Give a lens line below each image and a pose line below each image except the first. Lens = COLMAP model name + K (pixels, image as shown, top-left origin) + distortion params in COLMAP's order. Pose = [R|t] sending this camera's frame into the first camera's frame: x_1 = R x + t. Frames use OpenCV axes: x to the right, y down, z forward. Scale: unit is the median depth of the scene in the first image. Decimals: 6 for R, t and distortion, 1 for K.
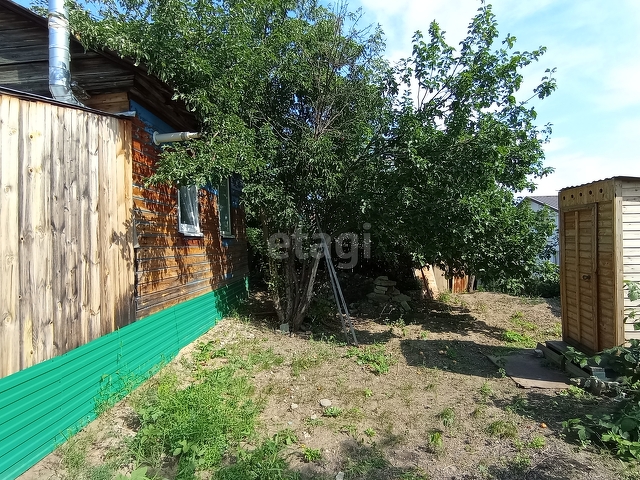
lens RADIAL K [[349.1, 0, 320.8], [0, 349.1, 239.8], [0, 0, 1]] dist [-0.035634, 0.028090]
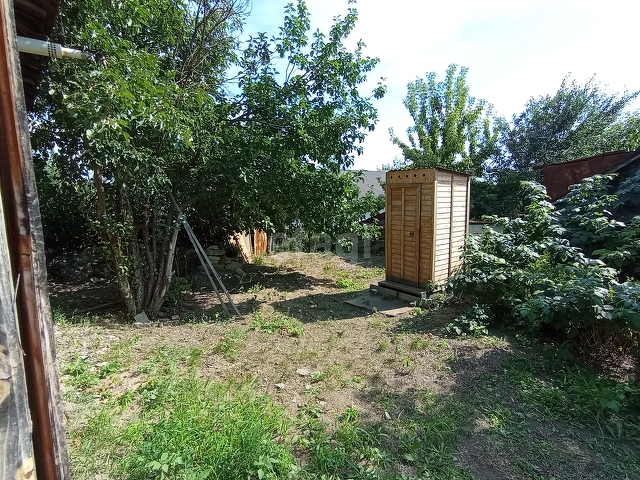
lens RADIAL K [[349.1, 0, 319.3], [0, 349.1, 236.7], [0, 0, 1]] dist [-0.035634, 0.028090]
pose [[0.716026, -0.068025, 0.694751, -0.521361], [0.002698, 0.995503, 0.094692, -0.019972], [-0.698068, -0.065928, 0.712990, 0.214277]]
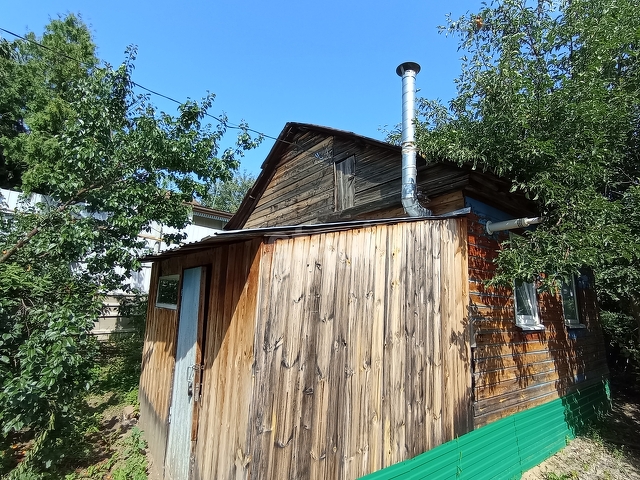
lens RADIAL K [[349.1, 0, 314.7], [0, 349.1, 236.0], [0, 0, 1]] dist [-0.035634, 0.028090]
pose [[0.648788, -0.081531, -0.756589, -0.067274], [-0.056095, 0.986415, -0.154401, -0.102188], [0.758899, 0.142614, 0.635400, 0.018478]]
